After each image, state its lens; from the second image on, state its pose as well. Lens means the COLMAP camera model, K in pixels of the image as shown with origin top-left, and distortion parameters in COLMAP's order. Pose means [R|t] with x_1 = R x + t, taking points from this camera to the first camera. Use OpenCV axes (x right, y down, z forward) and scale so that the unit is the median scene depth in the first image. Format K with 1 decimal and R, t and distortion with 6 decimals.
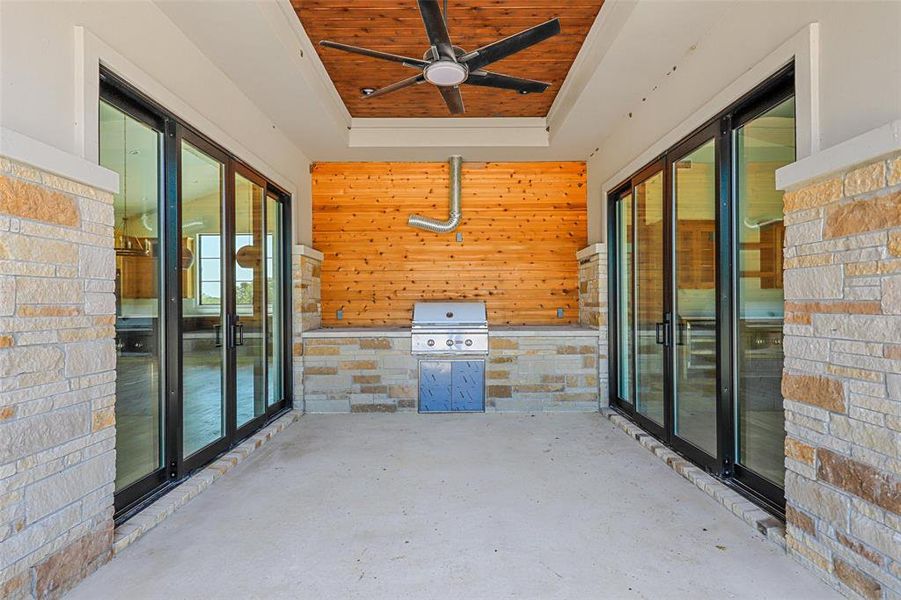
lens RADIAL K [[487.8, 0, 450.5], [0, 487.8, 300.0], [0, 0, 1]] dist [0.050373, -0.028679]
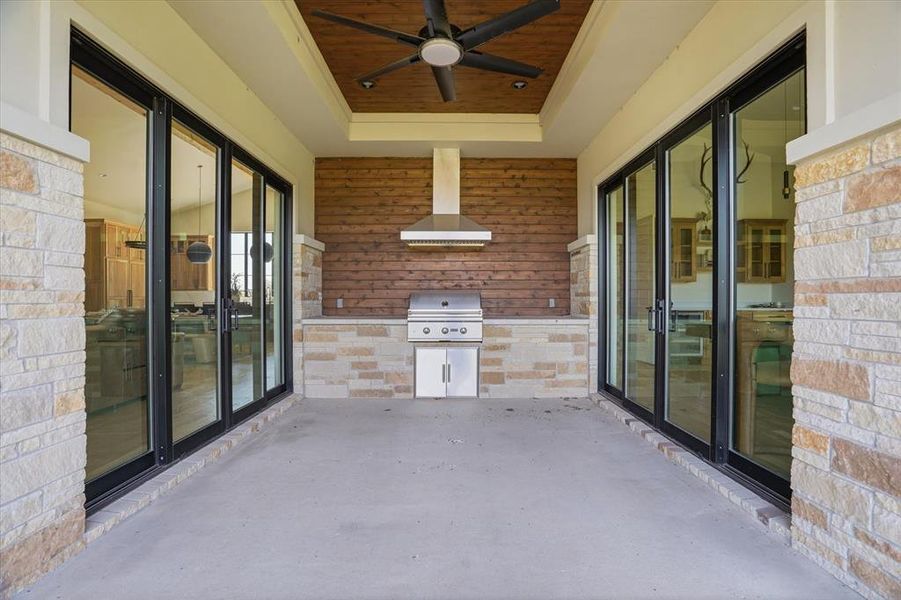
lens RADIAL K [[422.7, 0, 453.4], [0, 422.7, 301.9], [0, 0, 1]] dist [-0.004120, 0.000013]
pose [[0.999937, 0.007094, 0.008711, 0.011218], [-0.007155, 0.999950, 0.006945, 0.030012], [-0.008661, -0.007007, 0.999938, 0.152864]]
